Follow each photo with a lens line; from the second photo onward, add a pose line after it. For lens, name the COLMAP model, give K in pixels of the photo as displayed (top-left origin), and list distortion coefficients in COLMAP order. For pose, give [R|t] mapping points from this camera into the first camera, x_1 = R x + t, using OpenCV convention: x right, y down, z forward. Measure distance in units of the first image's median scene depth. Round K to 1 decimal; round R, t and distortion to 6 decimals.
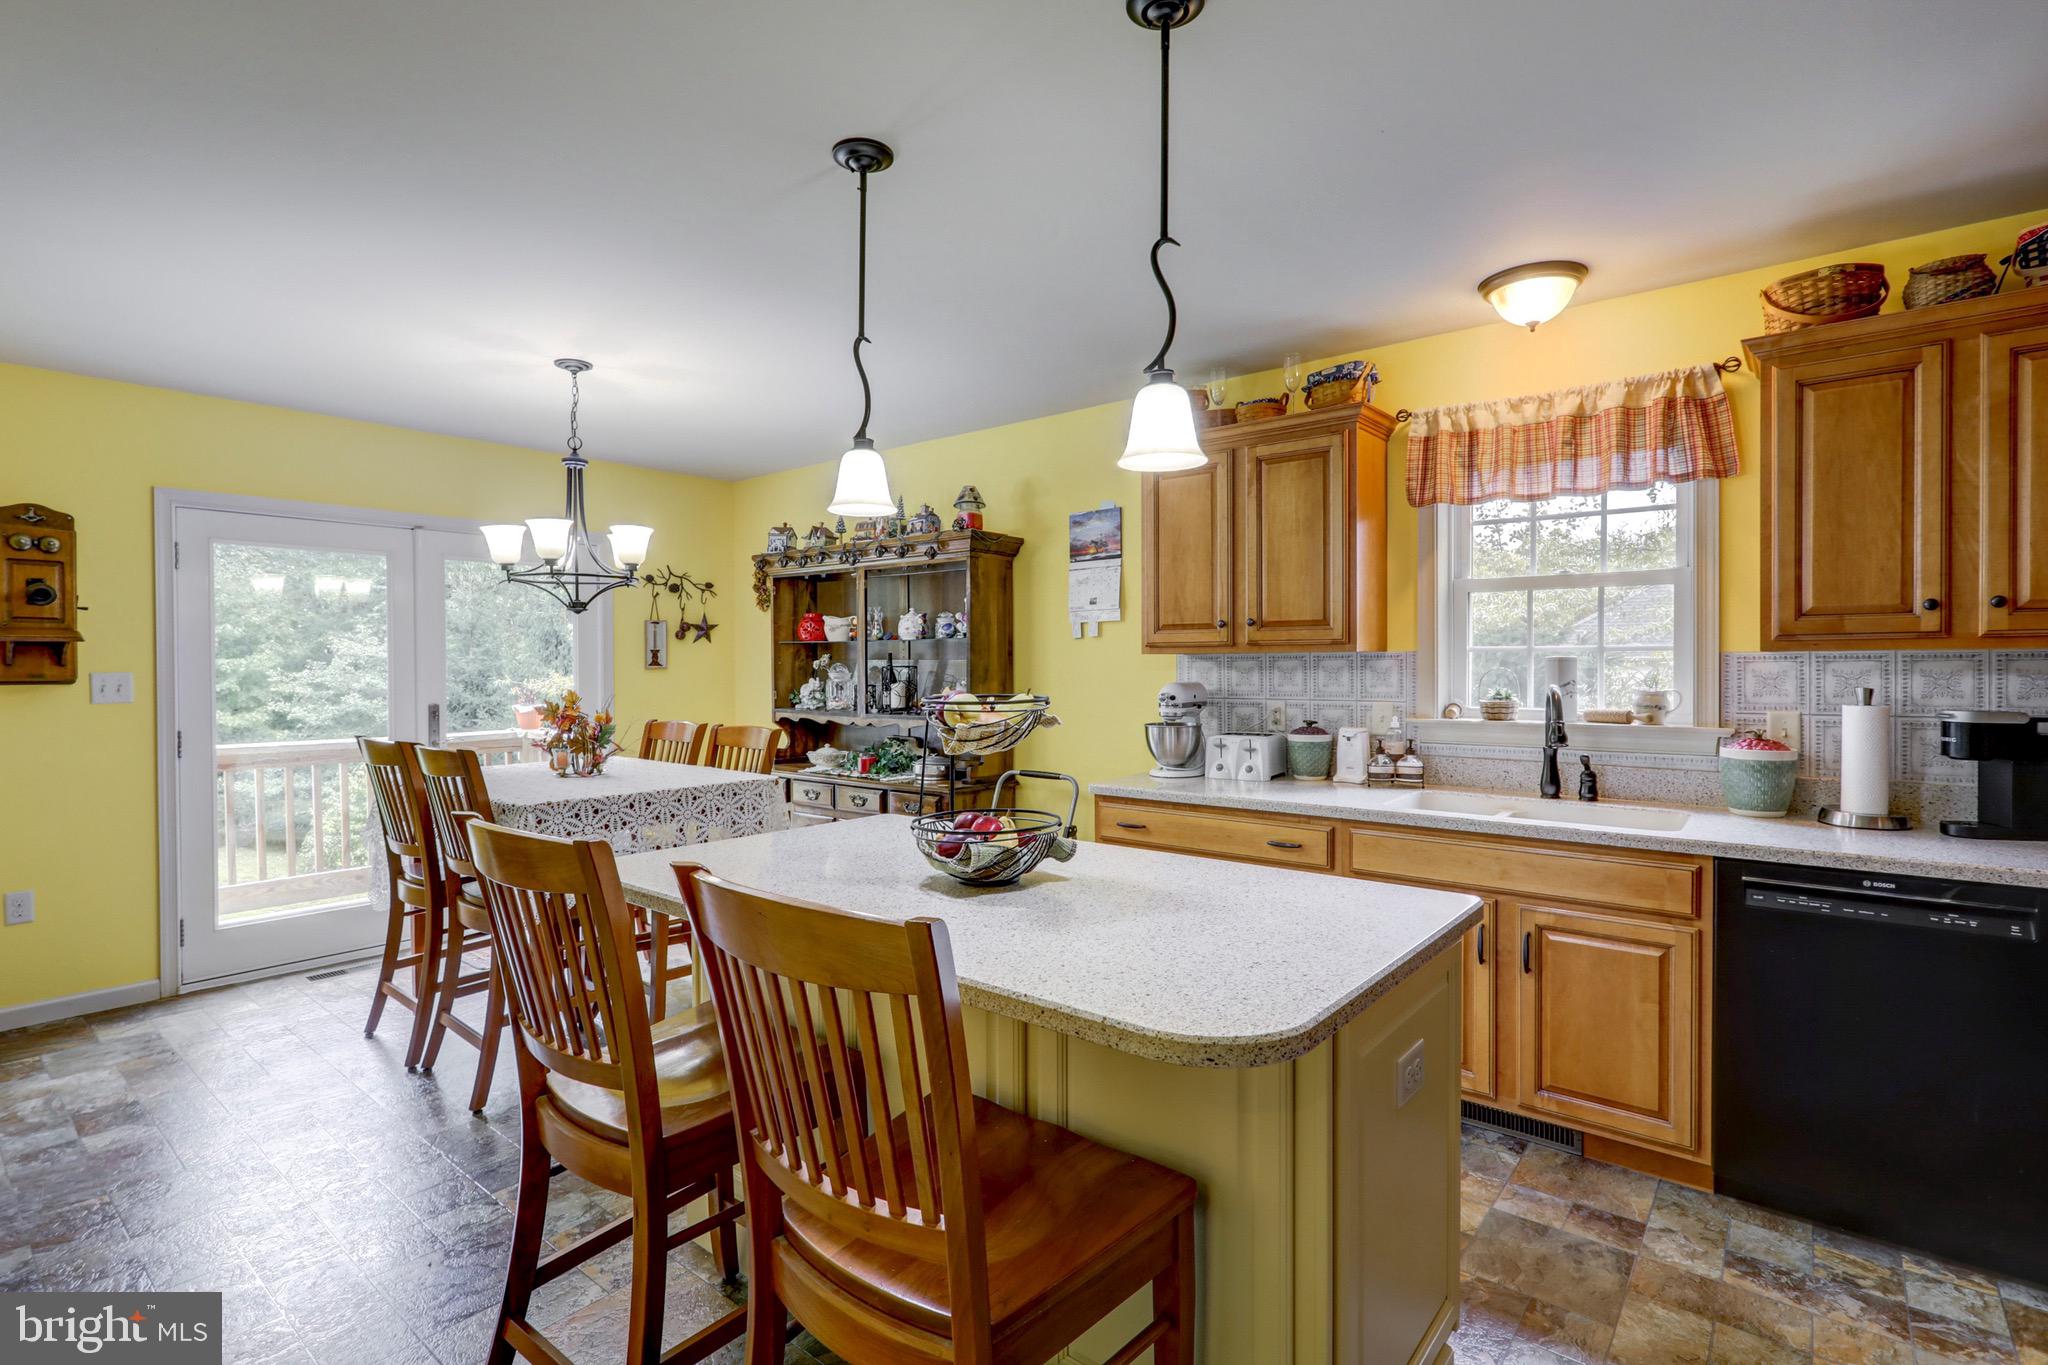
lens RADIAL K [[965.0, 0, 1018.6], [0, 965.0, 677.8], [0, 0, 1]] dist [-0.003790, -0.000545]
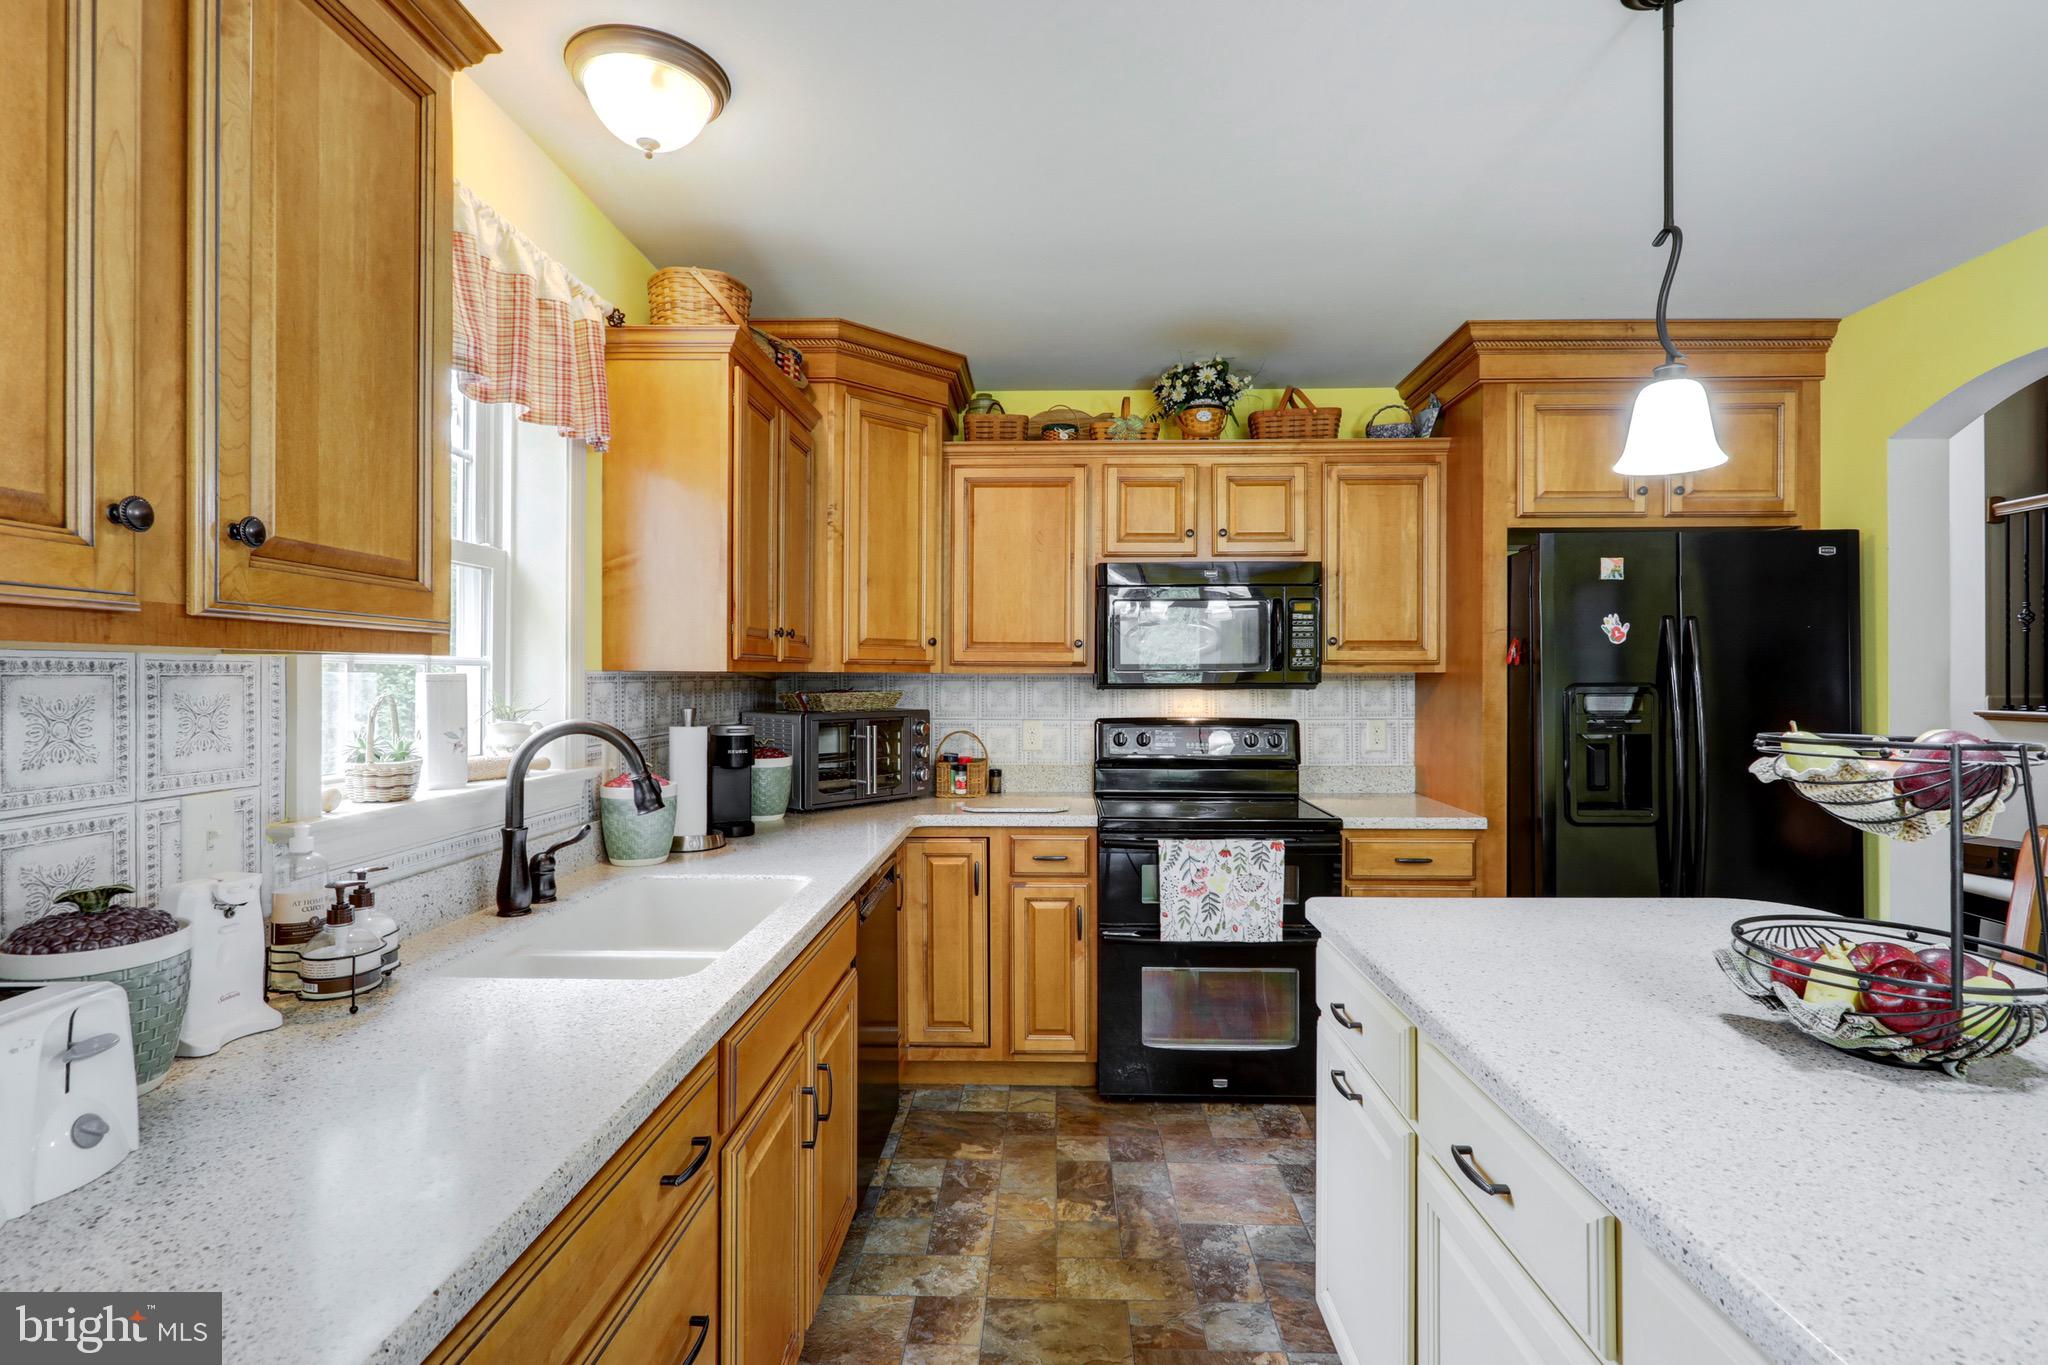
lens RADIAL K [[972.2, 0, 1041.1], [0, 972.2, 680.0], [0, 0, 1]] dist [-0.000619, 0.000321]
pose [[-0.623462, -0.000421, 0.781854, -0.103856], [0.008050, 0.999943, 0.006957, -0.018481], [-0.781813, 0.010631, -0.623423, 1.033077]]
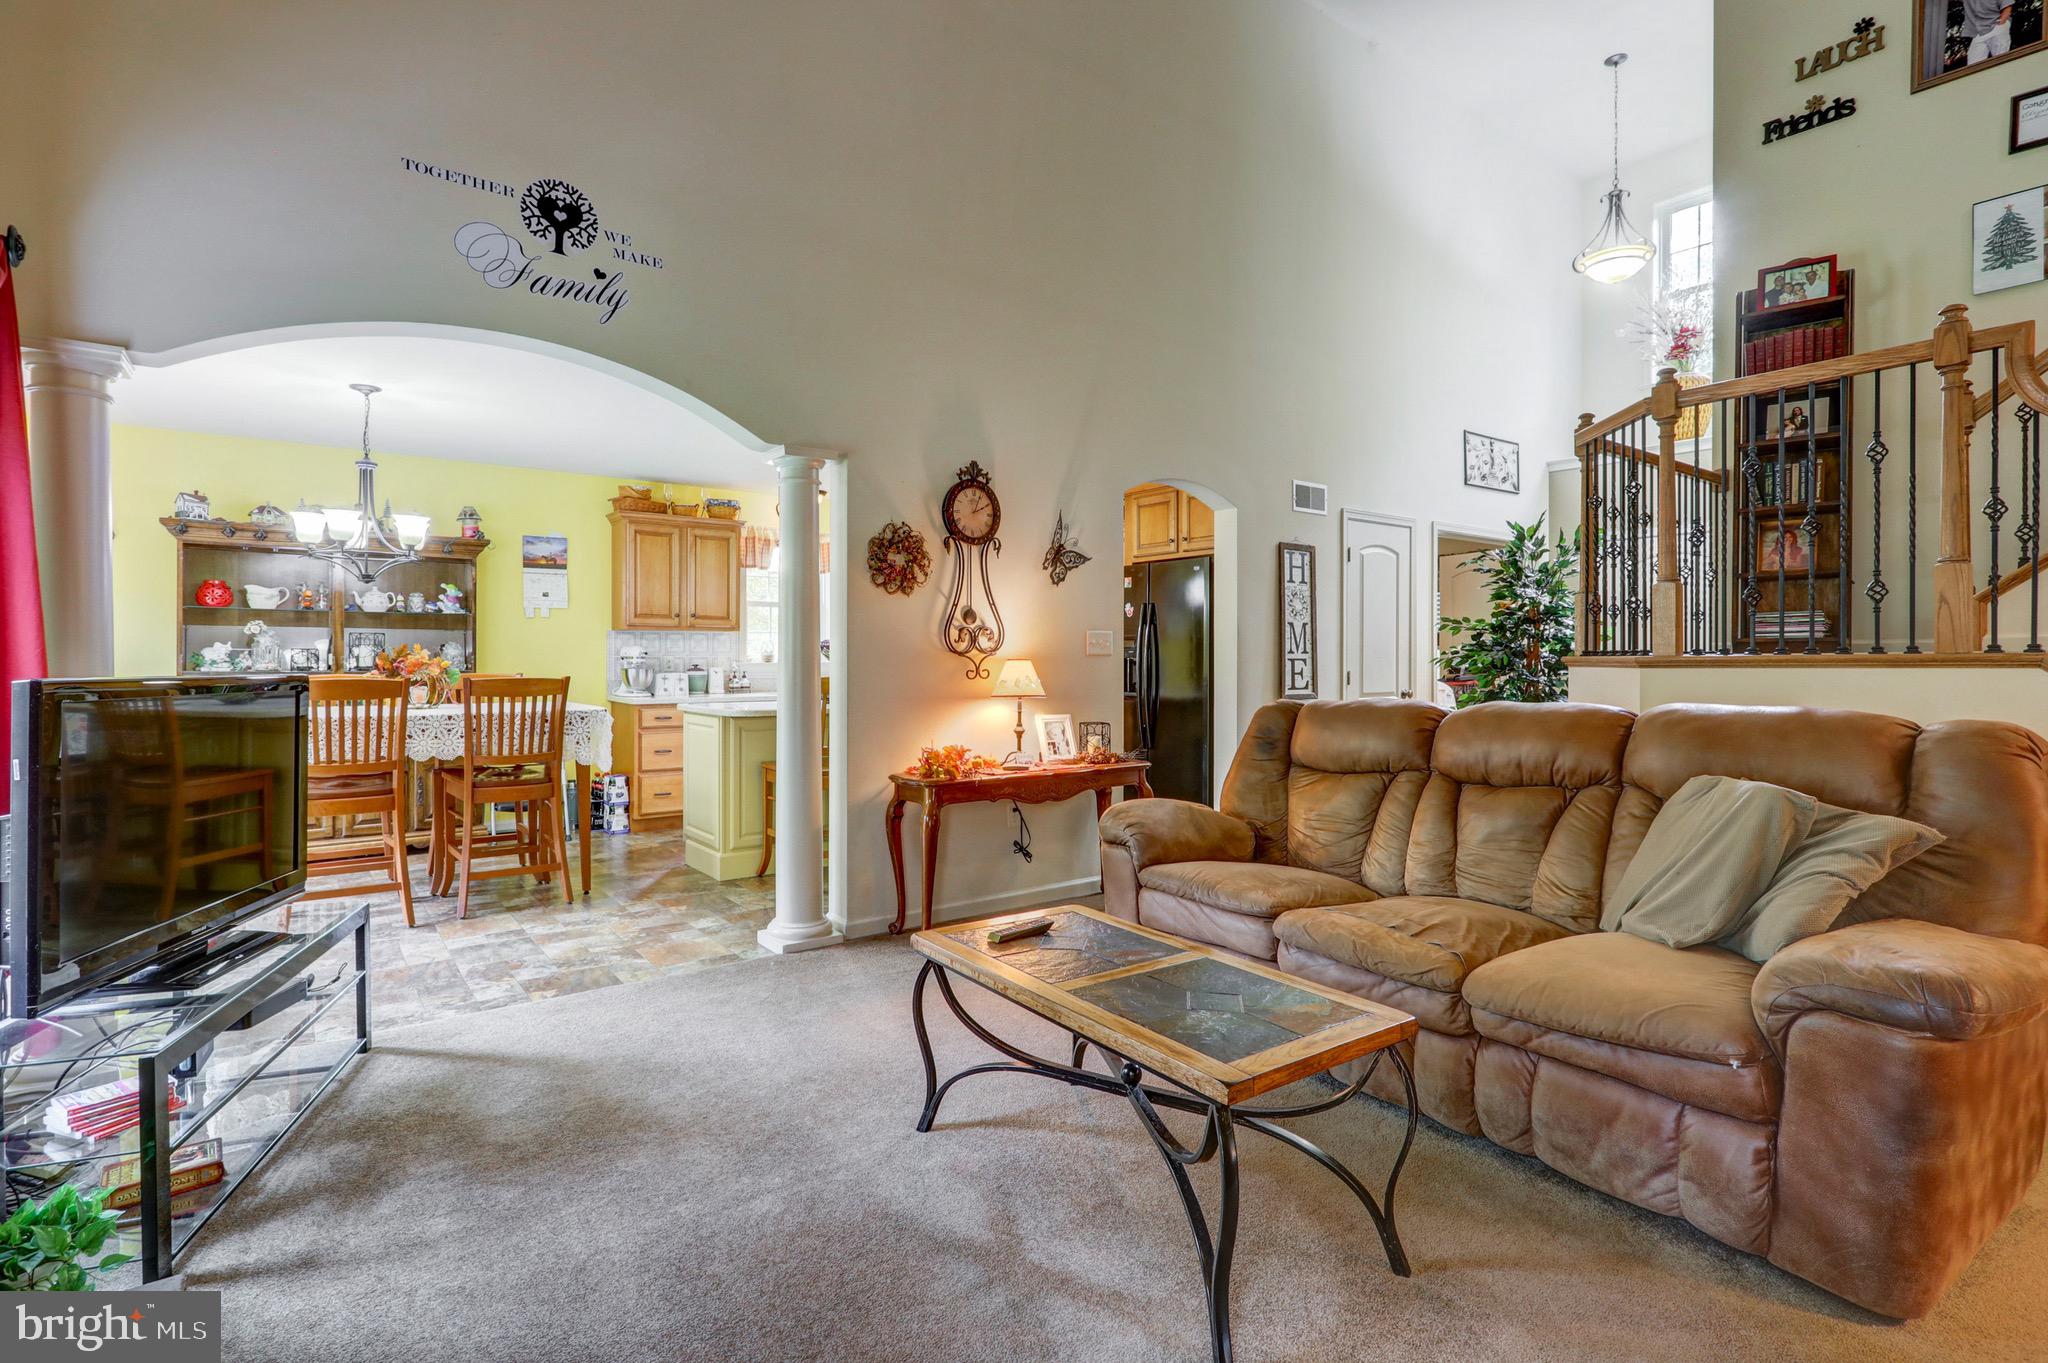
lens RADIAL K [[984.0, 0, 1026.5], [0, 984.0, 675.2], [0, 0, 1]] dist [0.001623, 0.000287]
pose [[0.225128, -0.017134, 0.974179, -1.681333], [0.008038, 0.999844, 0.015728, 0.042558], [-0.974296, 0.004289, 0.225230, -0.155813]]
